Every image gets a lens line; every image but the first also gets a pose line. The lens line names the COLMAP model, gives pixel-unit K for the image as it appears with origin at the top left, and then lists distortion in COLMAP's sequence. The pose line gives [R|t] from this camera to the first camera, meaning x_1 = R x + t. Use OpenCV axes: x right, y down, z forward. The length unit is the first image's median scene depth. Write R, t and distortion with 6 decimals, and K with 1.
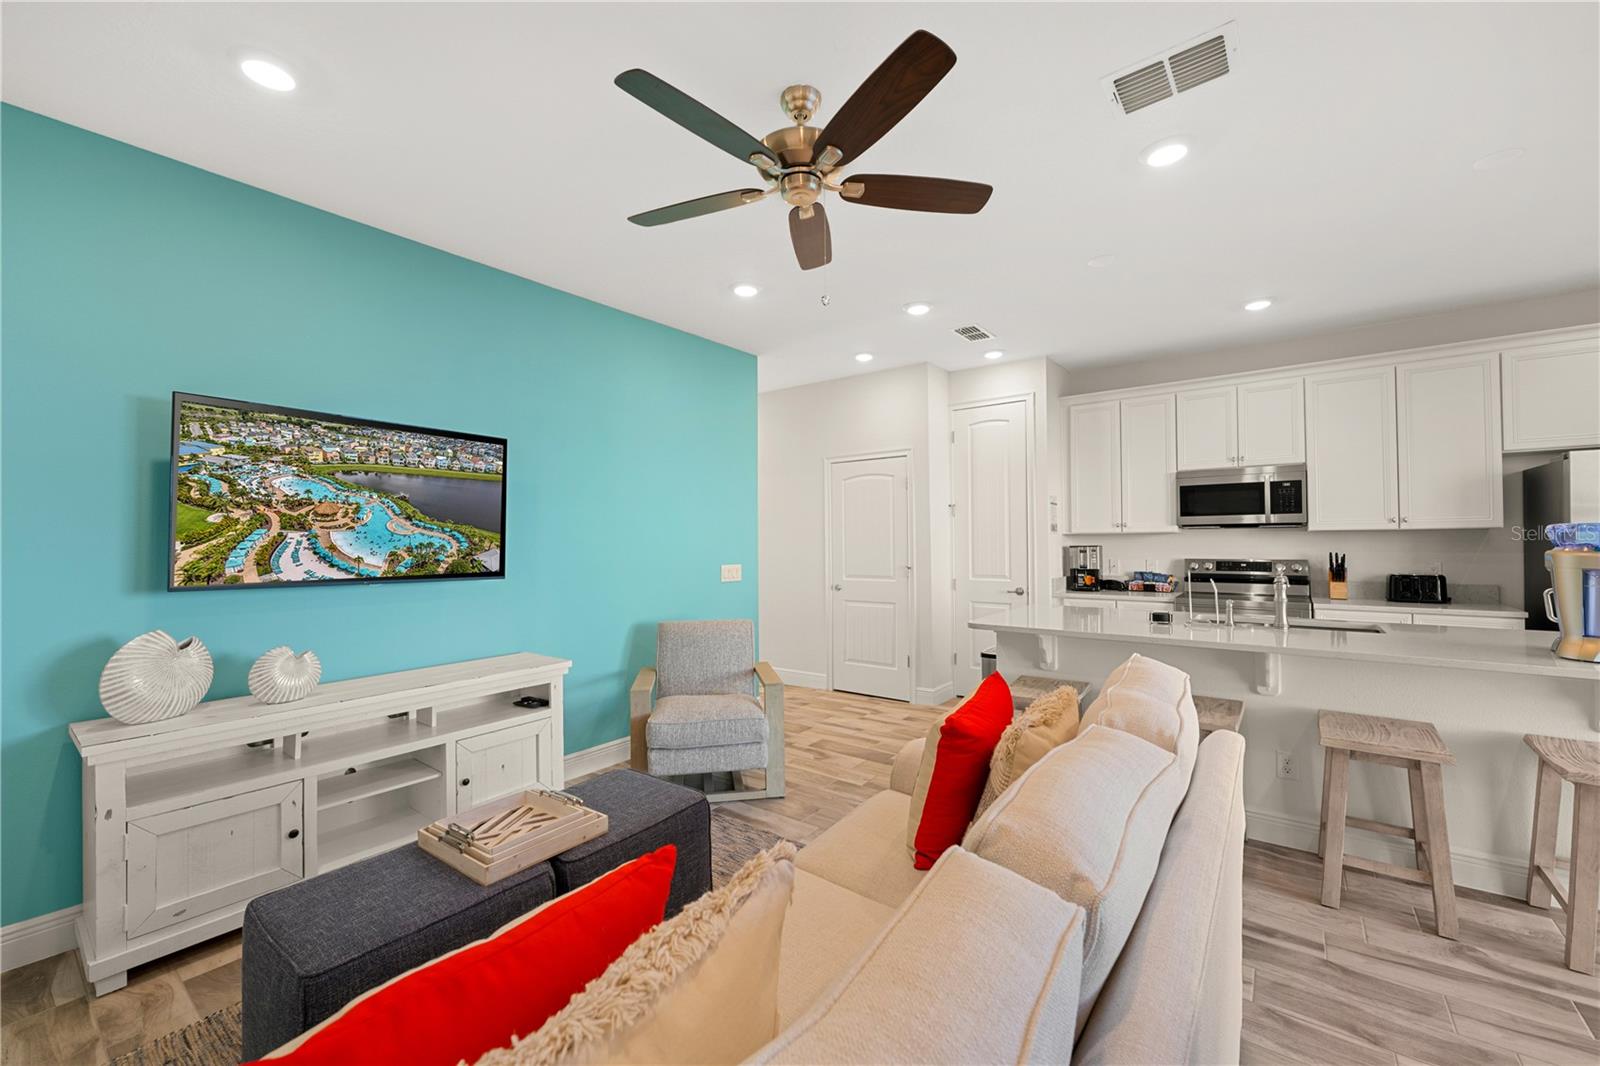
lens RADIAL K [[638.4, 0, 798.1], [0, 638.4, 529.5], [0, 0, 1]] dist [0.001089, -0.000870]
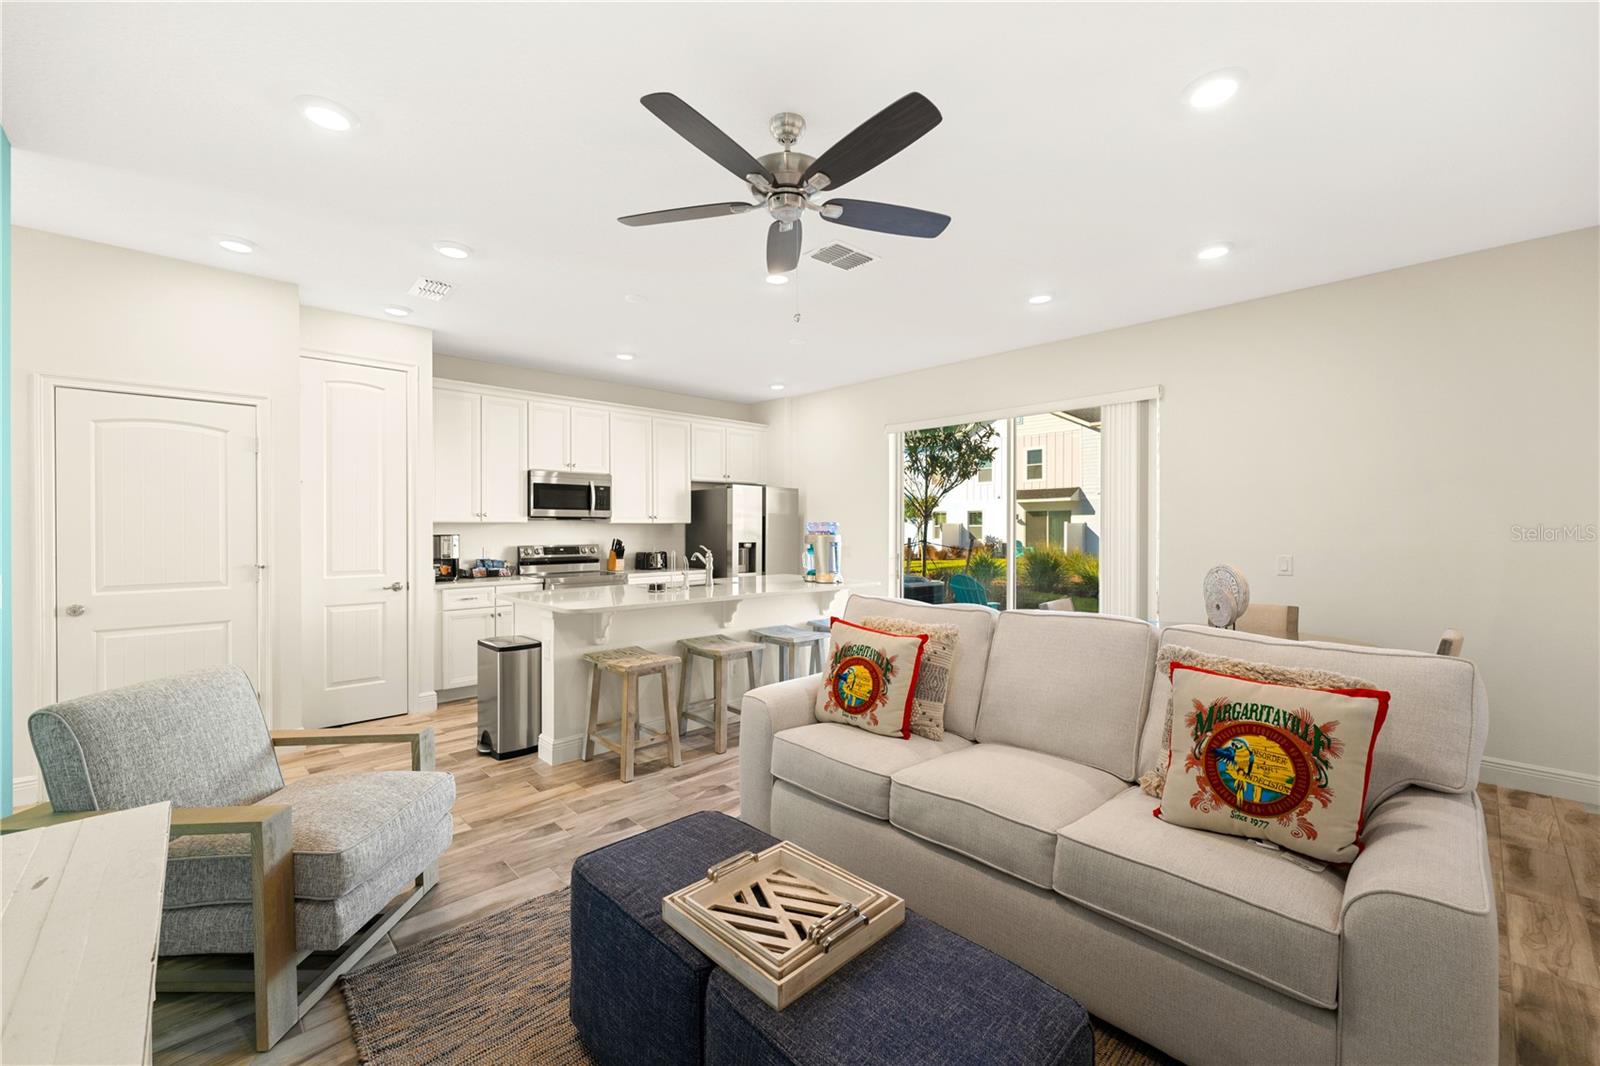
lens RADIAL K [[638.4, 0, 790.8], [0, 638.4, 531.1], [0, 0, 1]] dist [0.001089, -0.000870]
pose [[0.163596, 0.002911, 0.986523, -0.565263], [-0.017961, 0.999839, 0.000028, 0.013335], [-0.986364, -0.017723, 0.163622, 0.420620]]
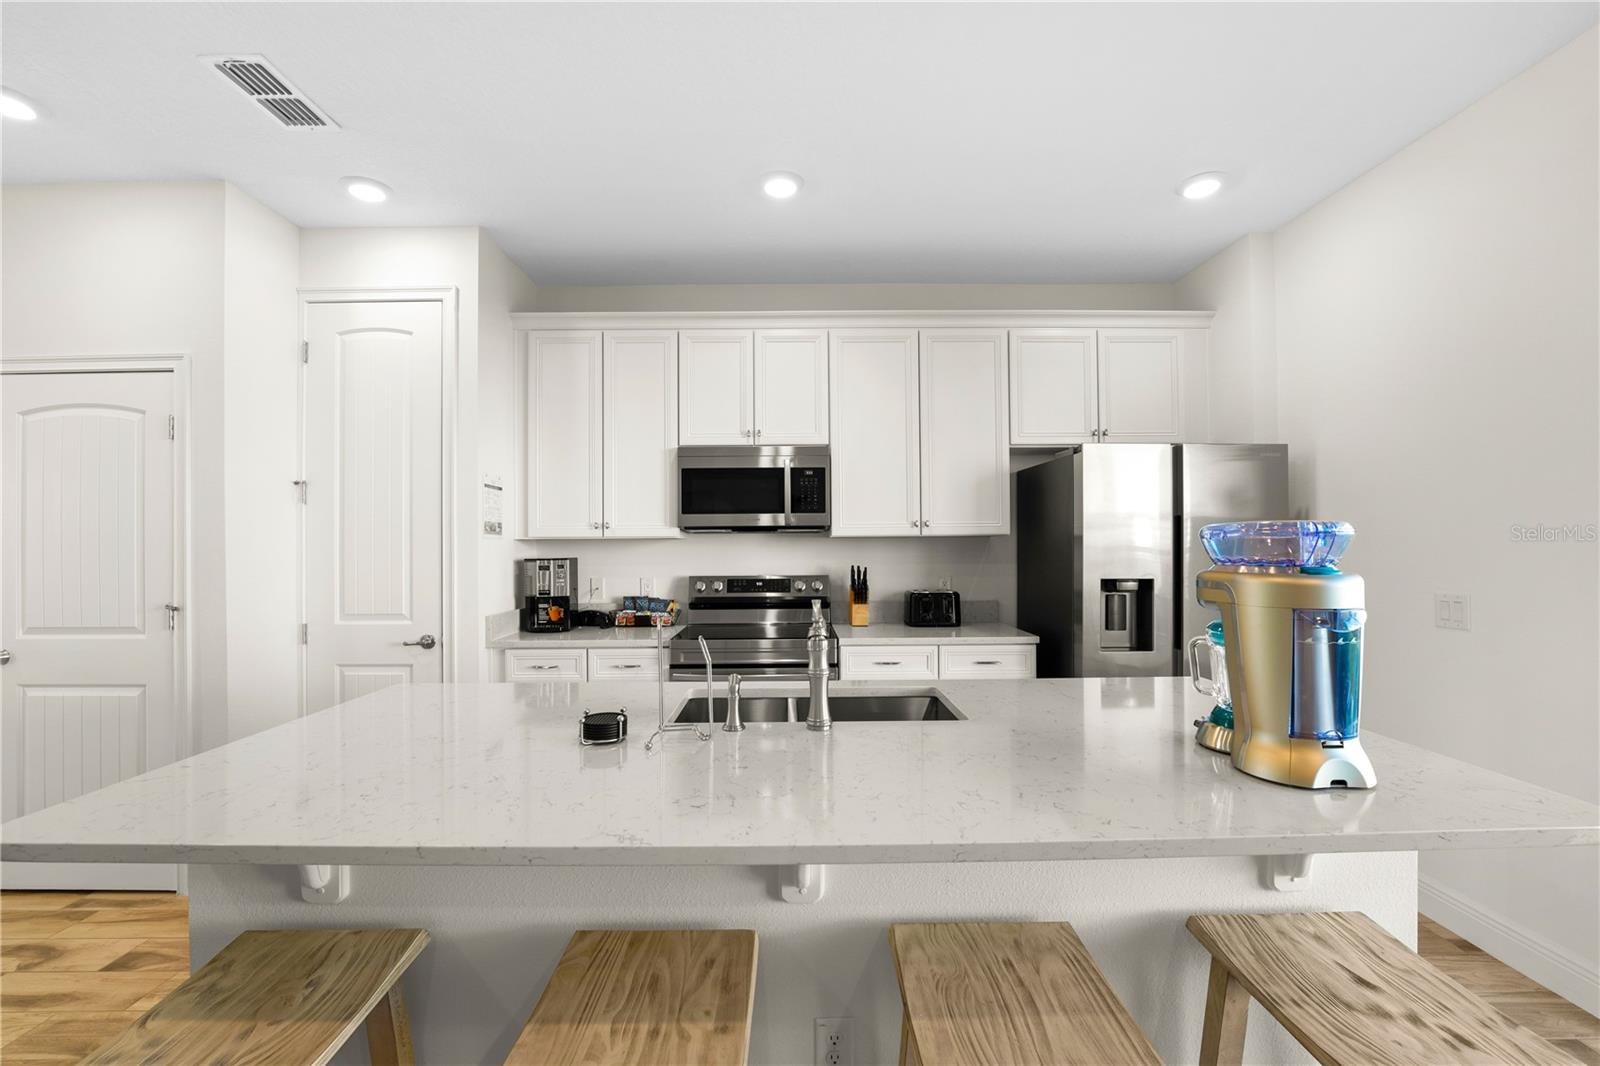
lens RADIAL K [[670.3, 0, 796.9], [0, 670.3, 537.6], [0, 0, 1]] dist [-0.025956, 0.000511]
pose [[0.787296, 0.008705, 0.616514, 0.317060], [-0.010309, 0.999946, -0.000955, 0.004332], [-0.616490, -0.005604, 0.787343, 0.453713]]
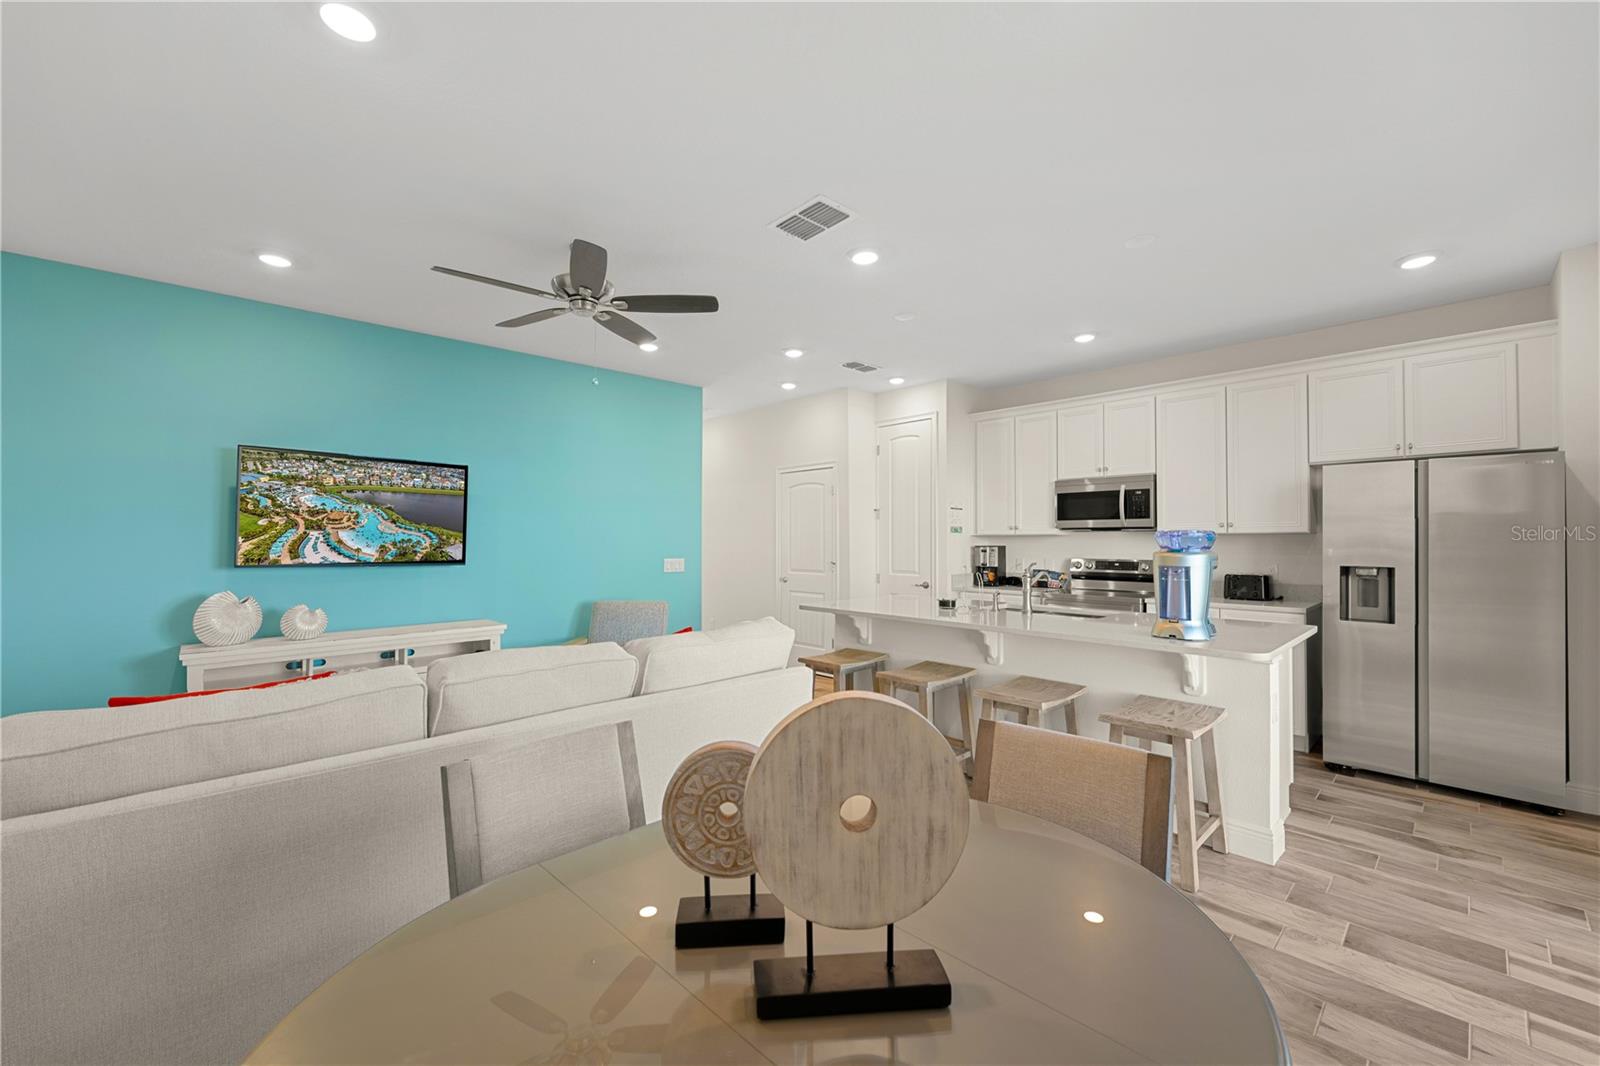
lens RADIAL K [[638.4, 0, 798.6], [0, 638.4, 531.2], [0, 0, 1]] dist [0.001089, -0.000870]
pose [[0.988345, 0.005905, -0.152113, 0.385261], [-0.005176, 0.999973, 0.005186, -0.006572], [0.152139, -0.004338, 0.988350, -0.217845]]
